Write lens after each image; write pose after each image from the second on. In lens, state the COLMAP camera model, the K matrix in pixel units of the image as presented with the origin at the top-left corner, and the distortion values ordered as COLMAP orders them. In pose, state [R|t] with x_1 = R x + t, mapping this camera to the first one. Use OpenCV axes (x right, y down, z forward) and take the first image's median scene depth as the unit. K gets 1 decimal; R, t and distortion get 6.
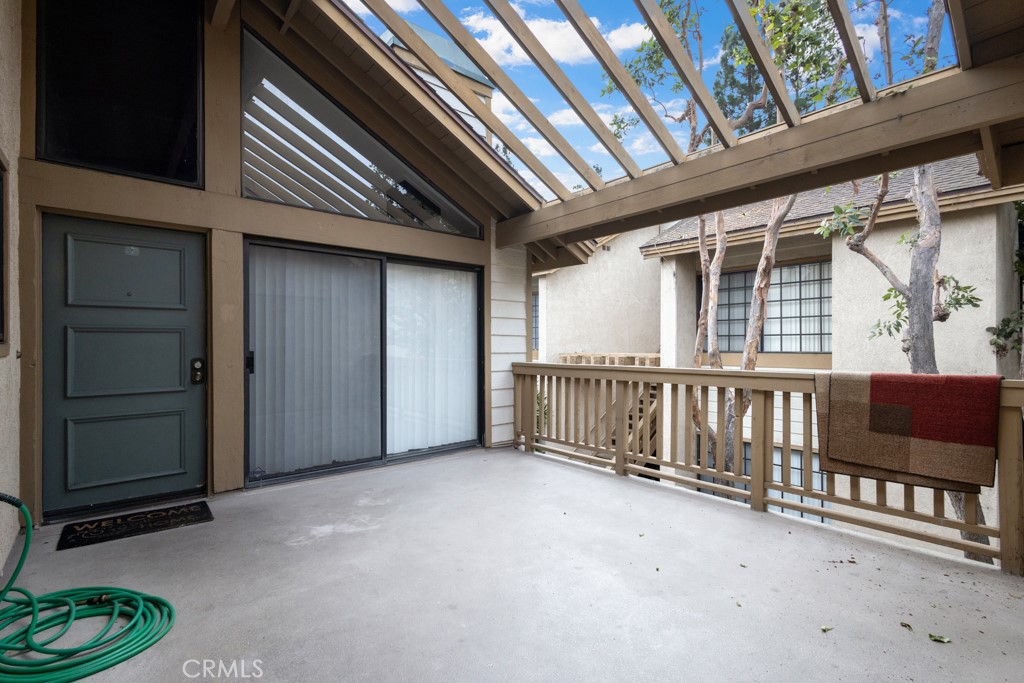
lens RADIAL K [[474.7, 0, 512.1], [0, 474.7, 346.6], [0, 0, 1]] dist [0.012115, -0.001733]
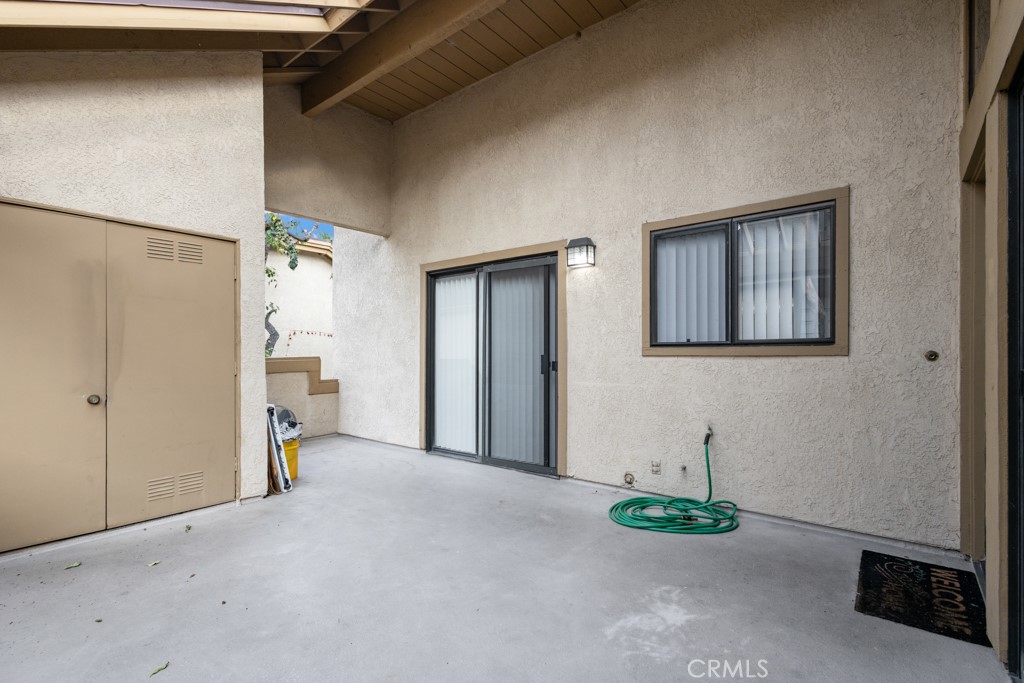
lens RADIAL K [[474.7, 0, 512.1], [0, 474.7, 347.7], [0, 0, 1]] dist [0.012115, -0.001733]
pose [[-0.982015, 0.004077, -0.188761, -0.046466], [0.005236, 0.999970, -0.005639, 0.006016], [0.188733, -0.006526, -0.982007, 1.744766]]
